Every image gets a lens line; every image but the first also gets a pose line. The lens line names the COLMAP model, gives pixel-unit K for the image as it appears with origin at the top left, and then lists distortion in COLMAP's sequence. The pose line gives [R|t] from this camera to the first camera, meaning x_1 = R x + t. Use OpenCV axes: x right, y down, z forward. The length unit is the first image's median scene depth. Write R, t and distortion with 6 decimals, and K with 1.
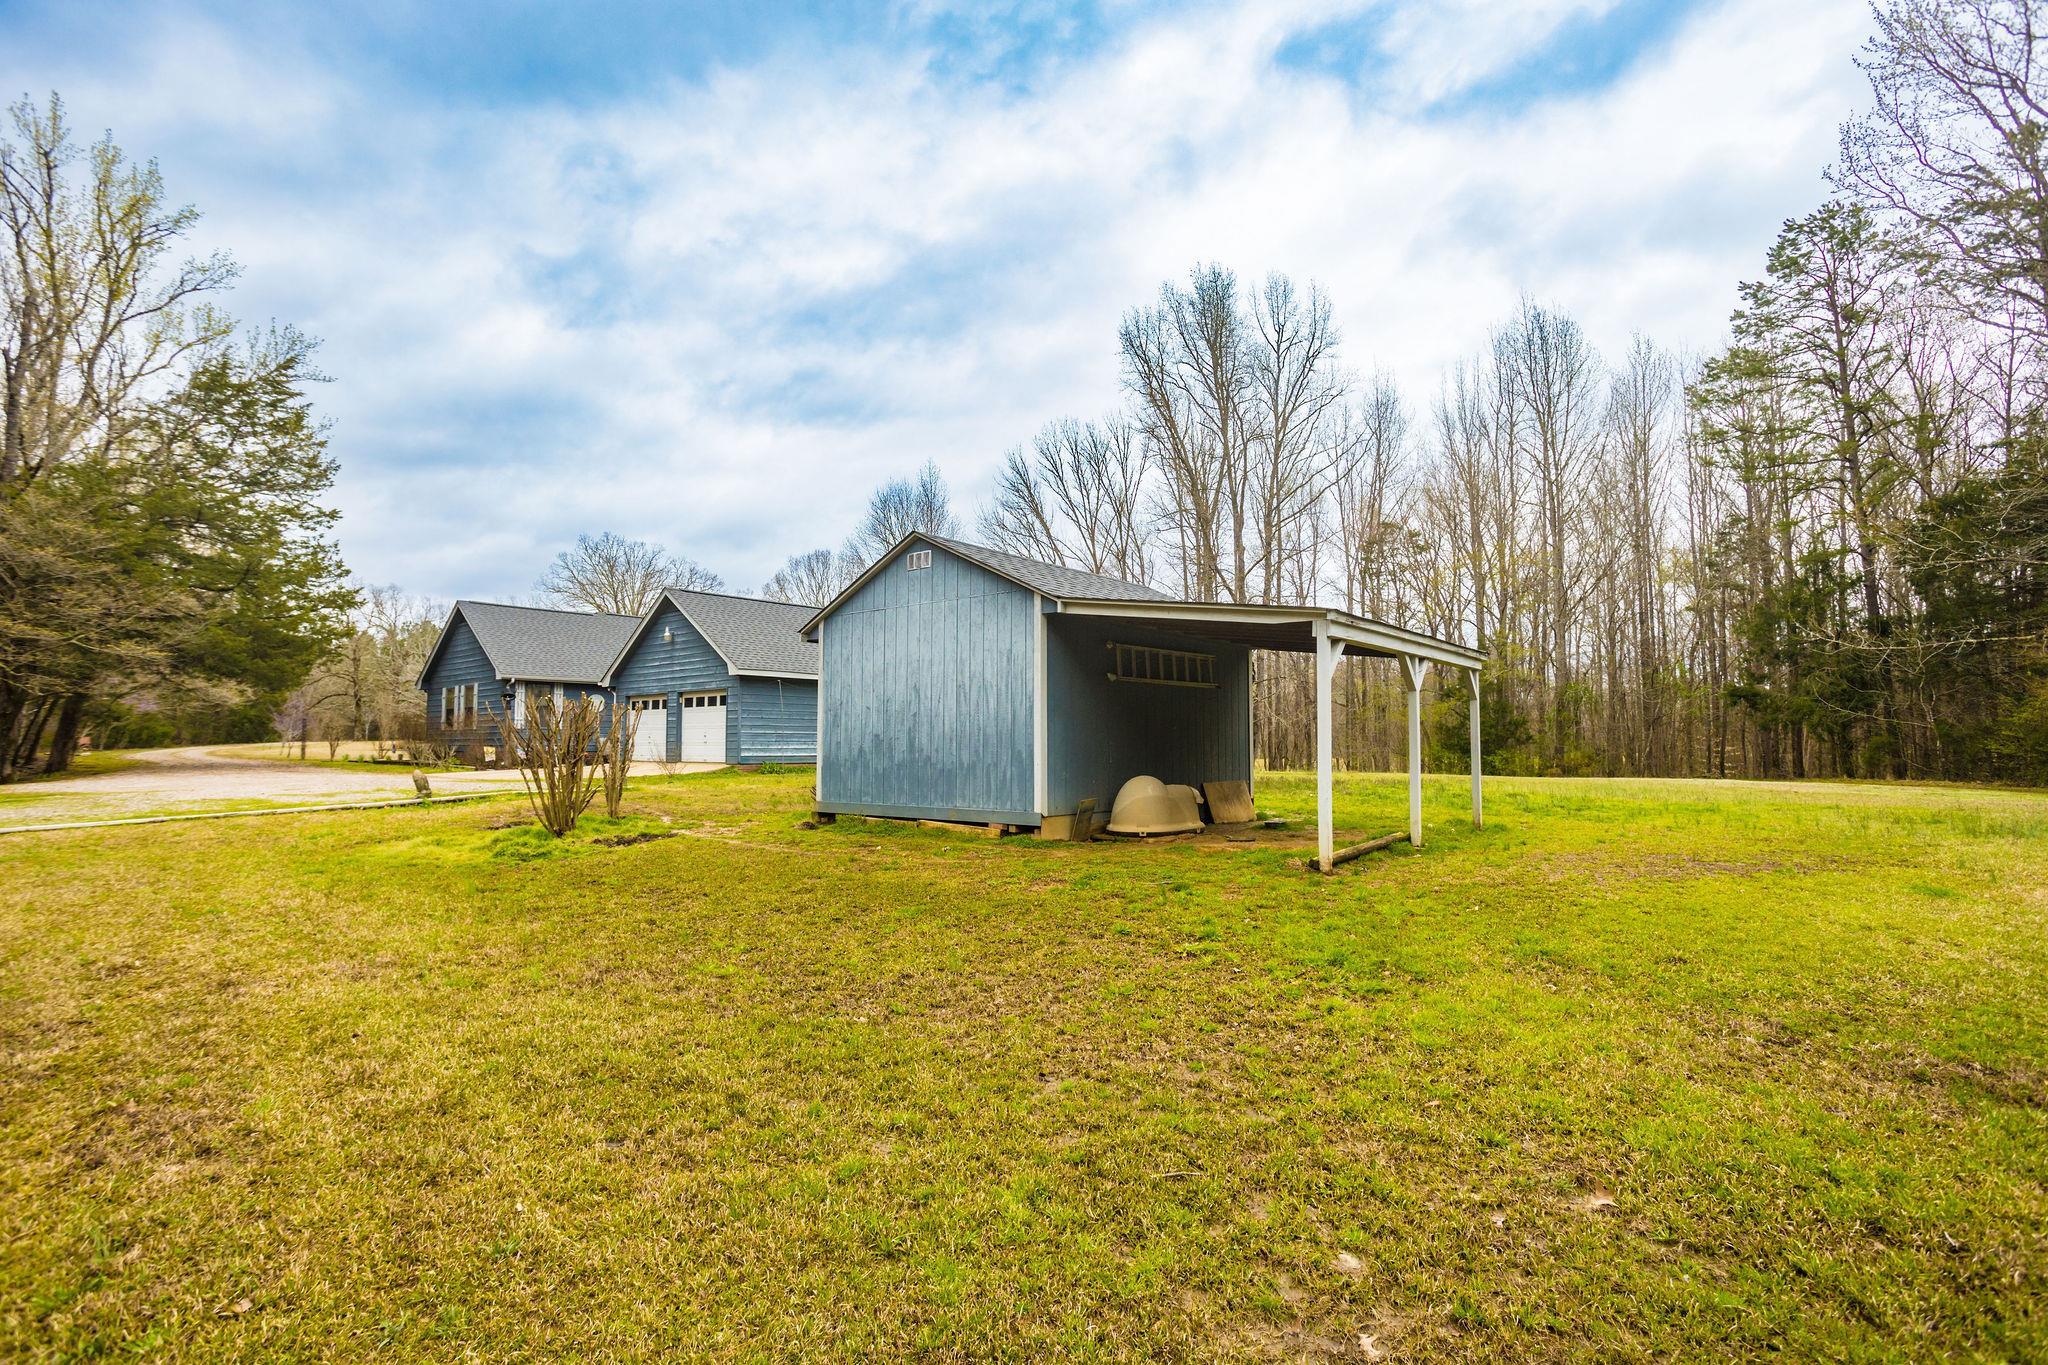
lens RADIAL K [[976.2, 0, 1031.9], [0, 976.2, 691.9], [0, 0, 1]] dist [-0.058285, 0.033153]
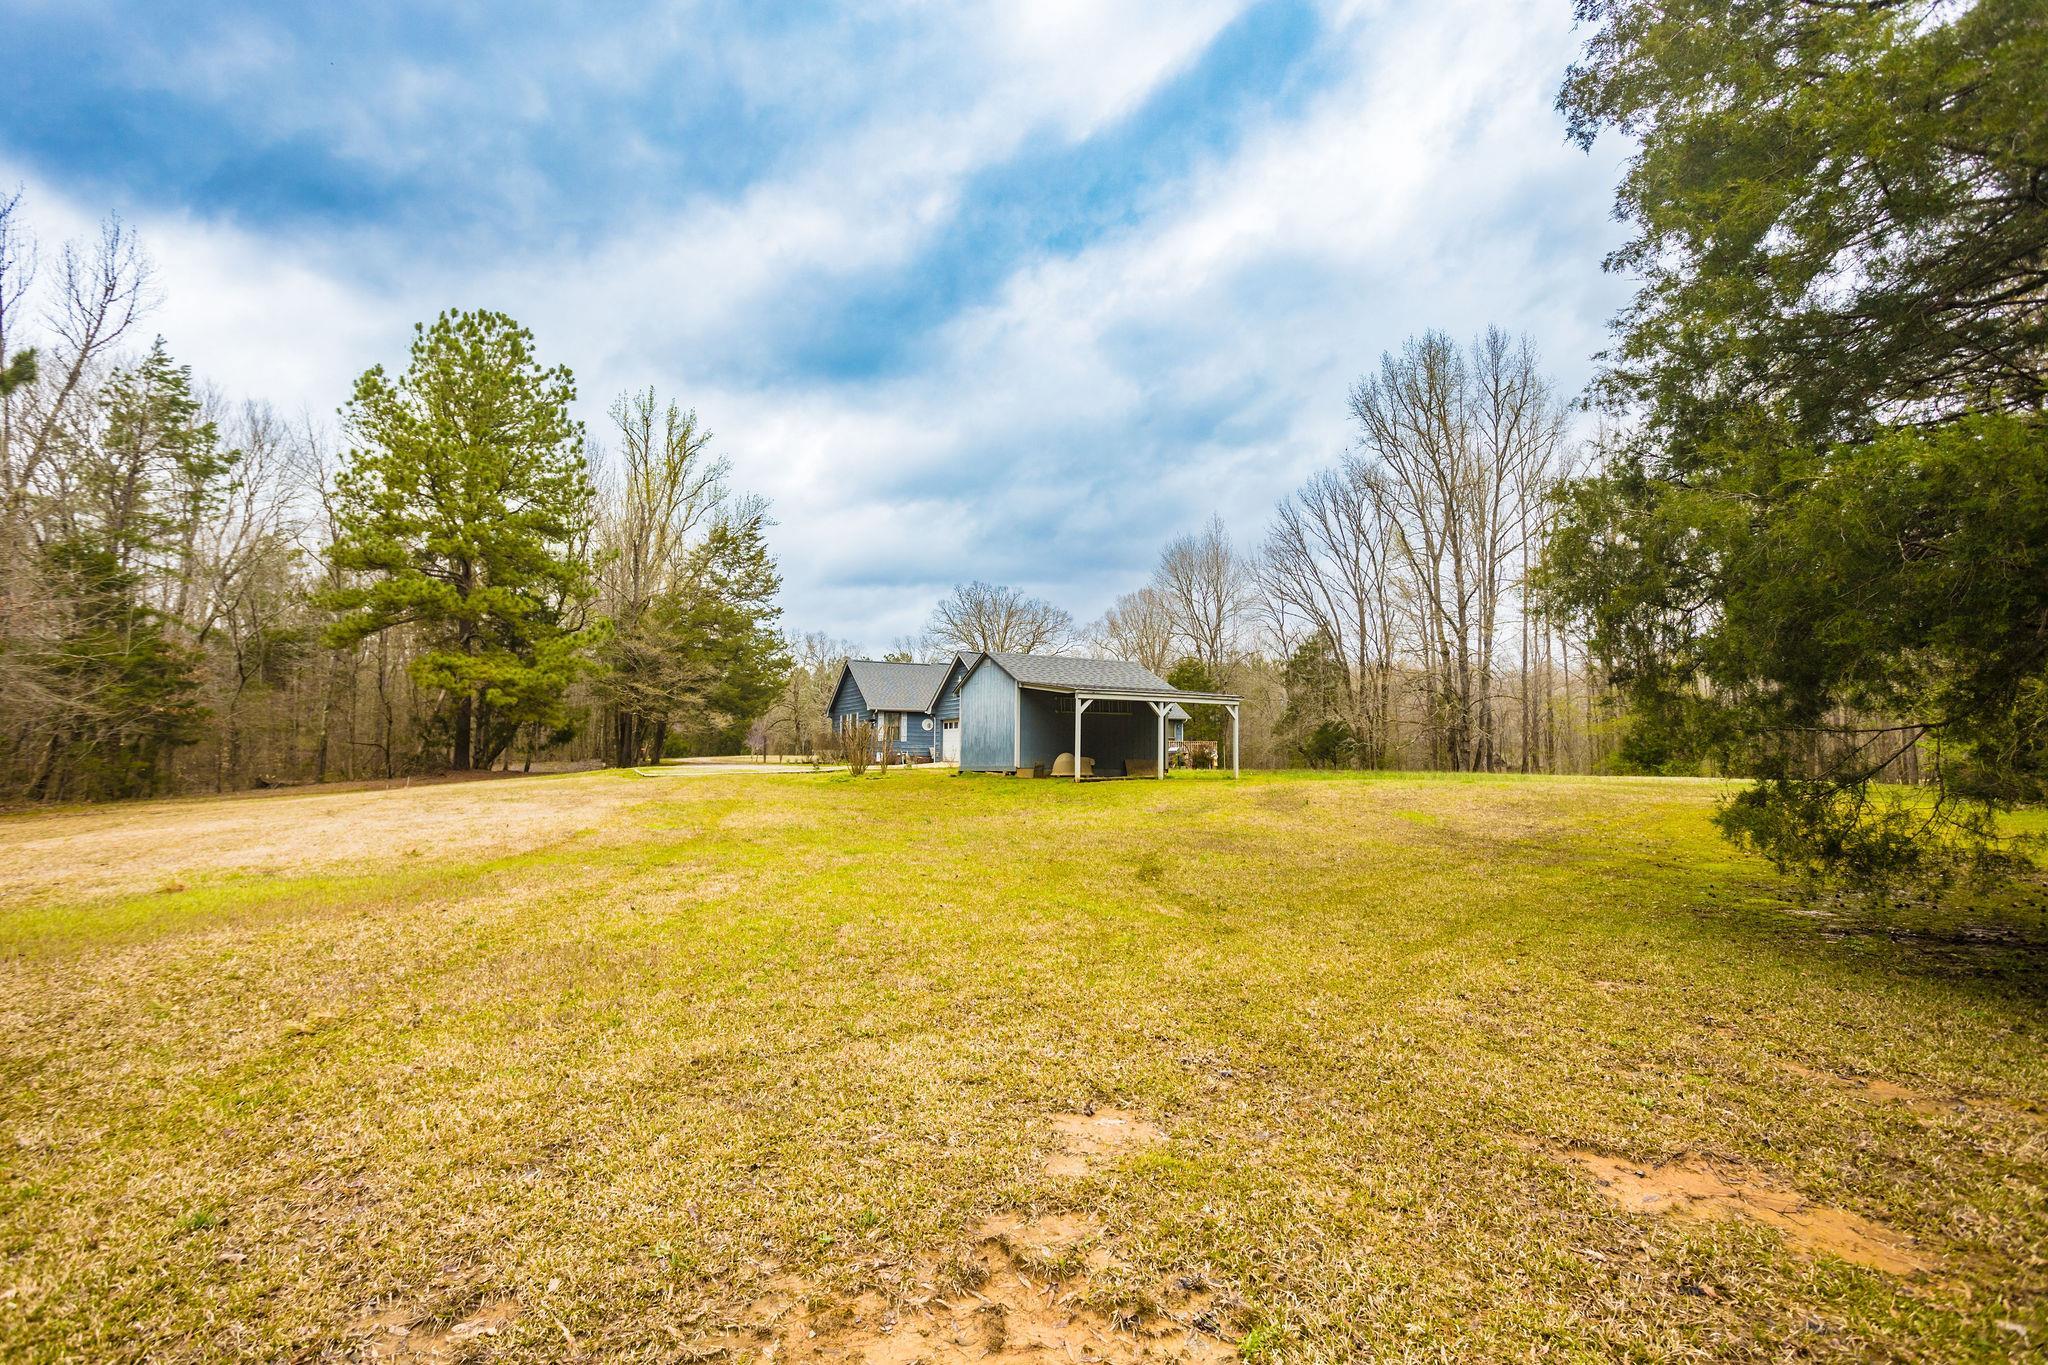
lens RADIAL K [[998.5, 0, 1013.3], [0, 998.5, 685.3], [0, 0, 1]] dist [-0.043155, 0.028227]
pose [[0.920023, -0.024018, -0.391127, 0.298247], [0.013708, 0.999482, -0.029131, -0.002849], [0.391624, 0.021440, 0.919875, -0.406206]]
